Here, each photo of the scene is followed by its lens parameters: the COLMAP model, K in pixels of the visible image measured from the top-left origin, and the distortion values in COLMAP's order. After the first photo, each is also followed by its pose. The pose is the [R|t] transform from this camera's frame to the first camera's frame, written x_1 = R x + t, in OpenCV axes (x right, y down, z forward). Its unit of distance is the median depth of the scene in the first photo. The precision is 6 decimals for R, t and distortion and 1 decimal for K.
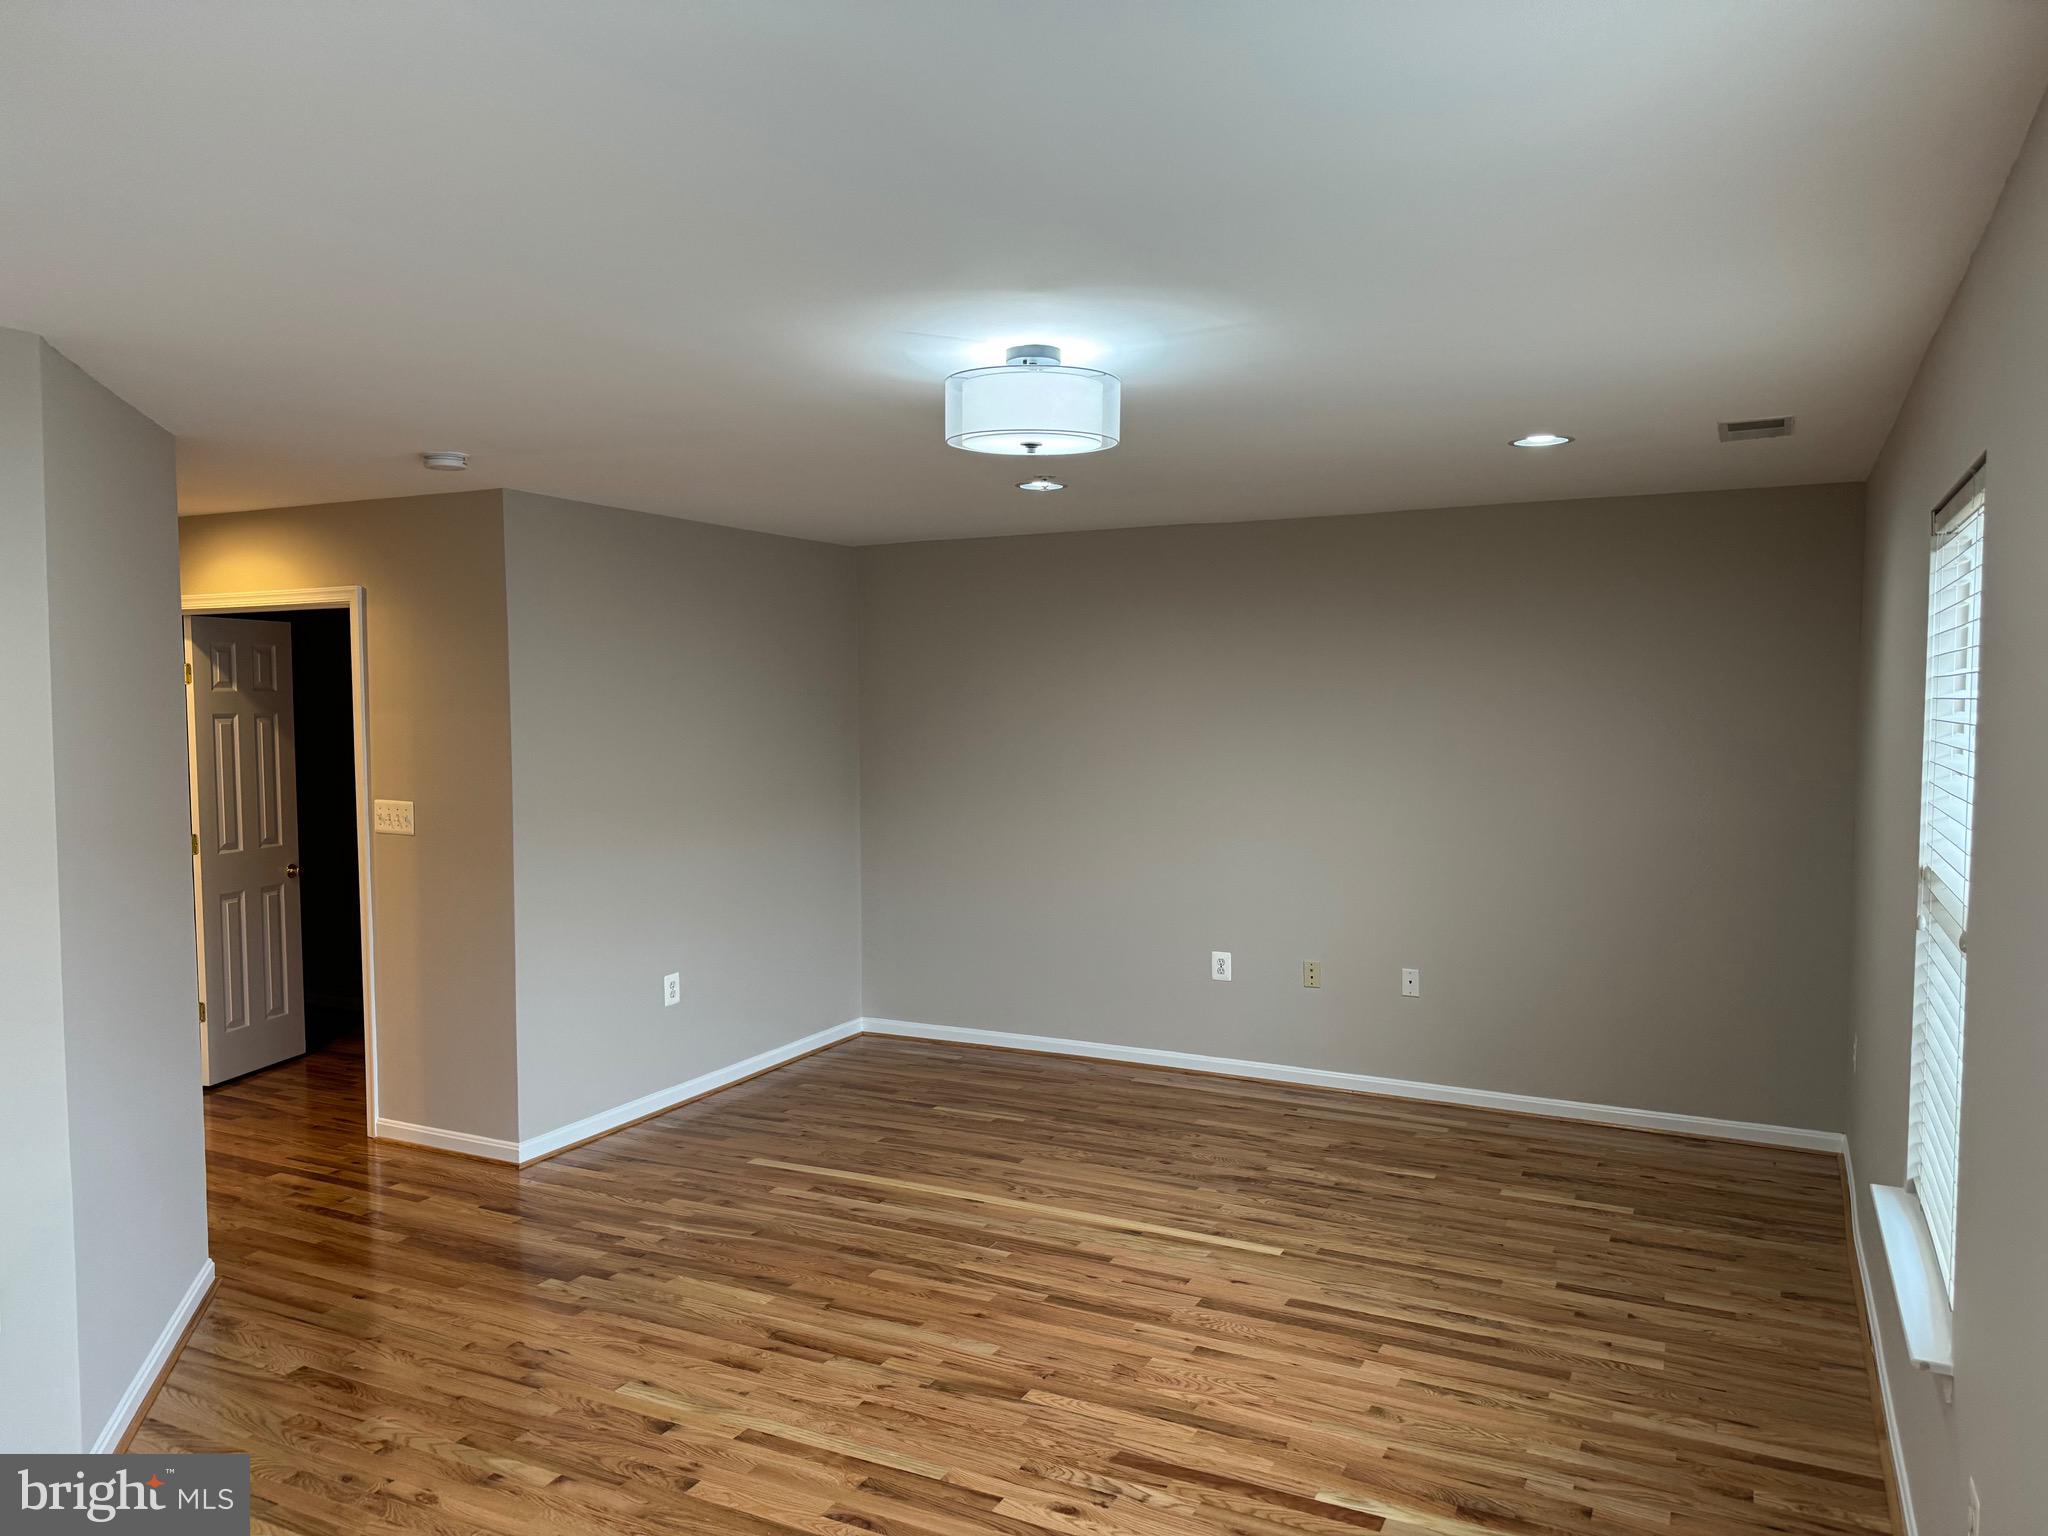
lens RADIAL K [[1459.4, 0, 1024.1], [0, 1459.4, 772.4], [0, 0, 1]] dist [-0.002380, -0.000588]
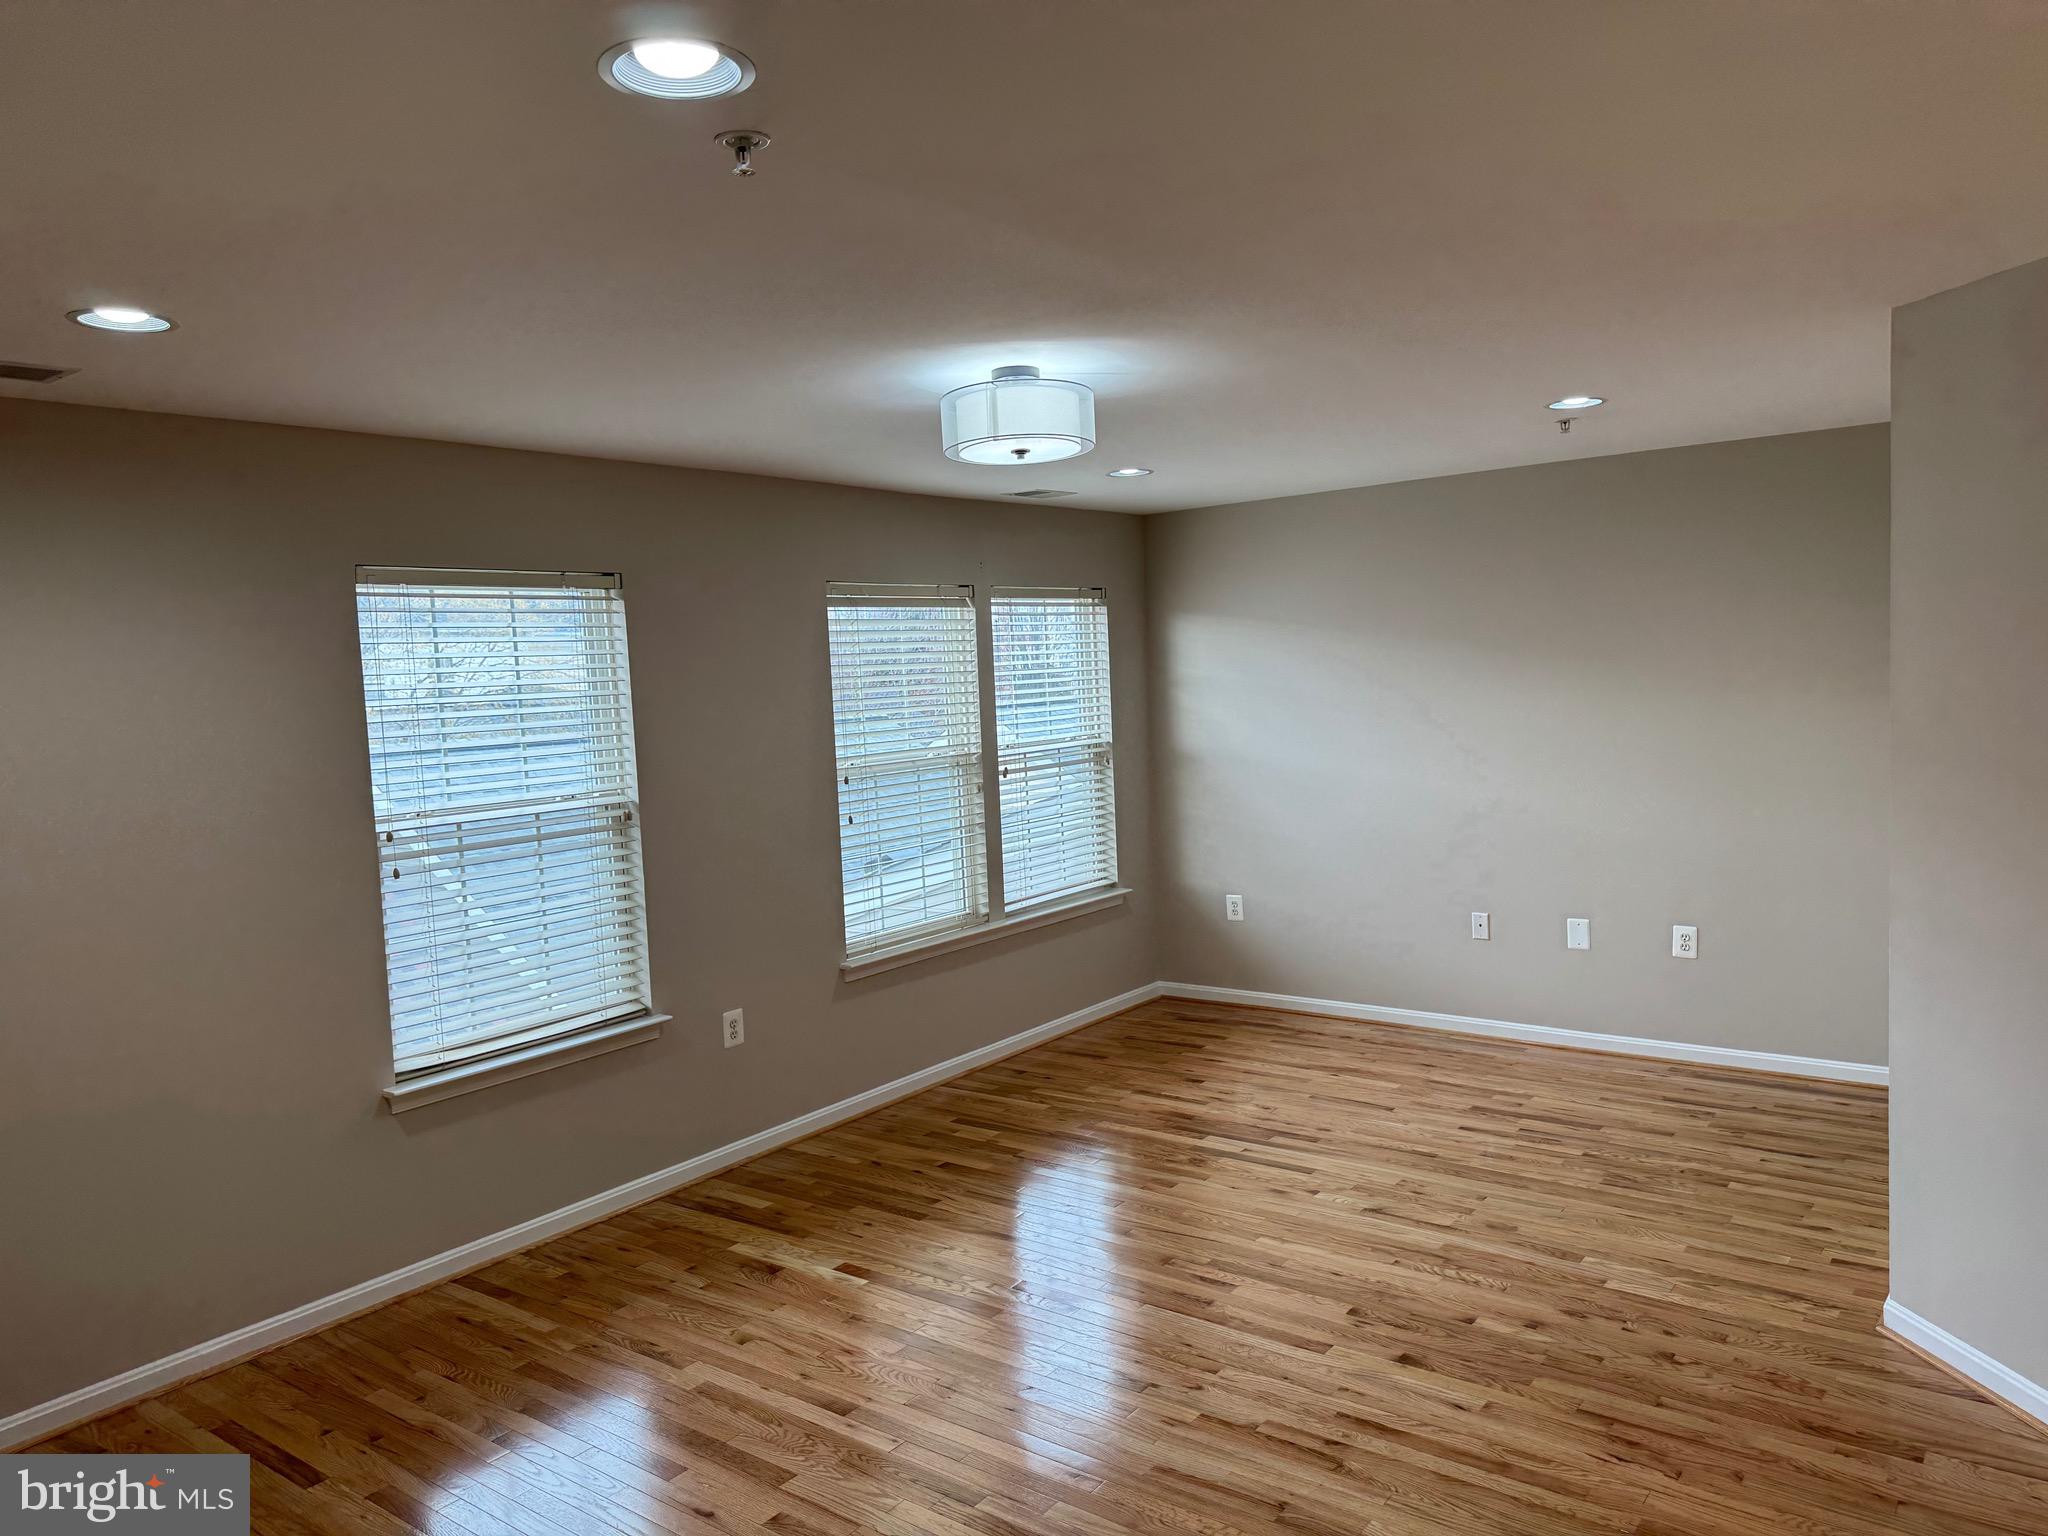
lens RADIAL K [[1459.4, 0, 1024.7], [0, 1459.4, 768.6], [0, 0, 1]] dist [-0.002380, -0.000588]
pose [[-0.981474, 0.036038, 0.188176, -0.182461], [0.057746, 0.992121, 0.111185, -0.095731], [-0.182686, 0.119992, -0.975822, 1.930748]]
